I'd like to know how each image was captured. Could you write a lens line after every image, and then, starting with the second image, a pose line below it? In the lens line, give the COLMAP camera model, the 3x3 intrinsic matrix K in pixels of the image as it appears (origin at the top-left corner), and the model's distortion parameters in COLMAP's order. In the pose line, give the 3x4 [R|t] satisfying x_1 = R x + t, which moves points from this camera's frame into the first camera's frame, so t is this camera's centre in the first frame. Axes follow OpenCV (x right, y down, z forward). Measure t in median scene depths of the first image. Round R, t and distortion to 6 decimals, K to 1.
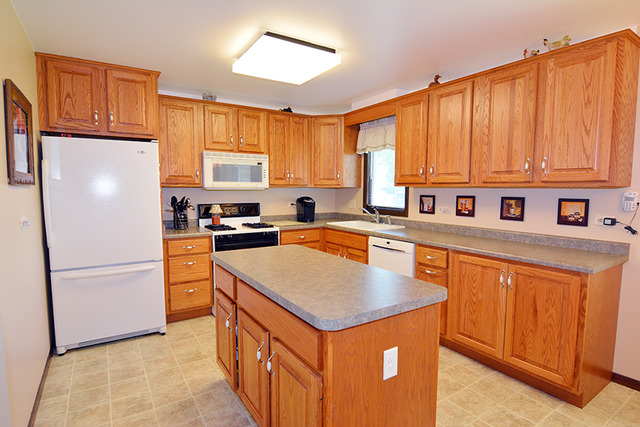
lens RADIAL K [[342.5, 0, 323.5], [0, 342.5, 216.3], [0, 0, 1]] dist [-0.015242, -0.003320]
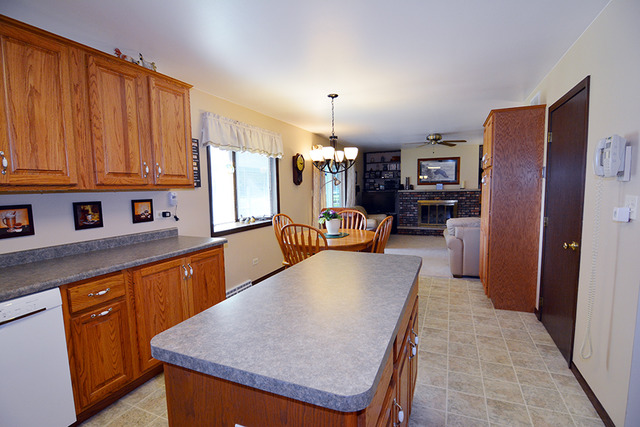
lens RADIAL K [[314.4, 0, 321.7], [0, 314.4, 214.6], [0, 0, 1]] dist [-0.007005, -0.000957]
pose [[-0.562142, -0.065198, 0.824467, -0.437398], [0.083244, 0.987365, 0.134838, -0.081094], [-0.822841, 0.144430, -0.549612, 0.931394]]
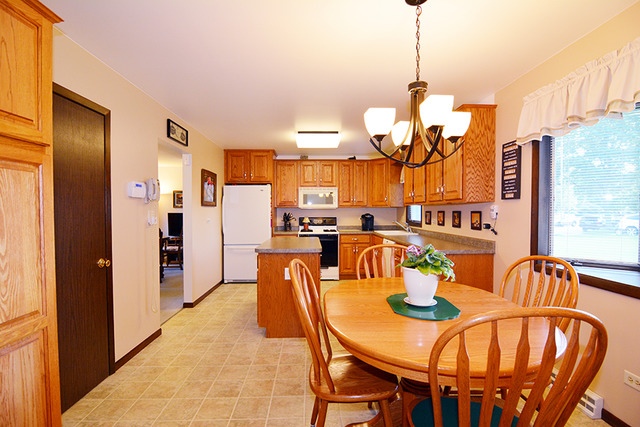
lens RADIAL K [[314.4, 0, 319.5], [0, 314.4, 214.5], [0, 0, 1]] dist [-0.007005, -0.000957]
pose [[0.850878, 0.000052, -0.525363, 0.743092], [-0.038471, 0.997321, -0.062208, 0.060052], [0.523952, 0.073143, 0.848601, -0.404801]]
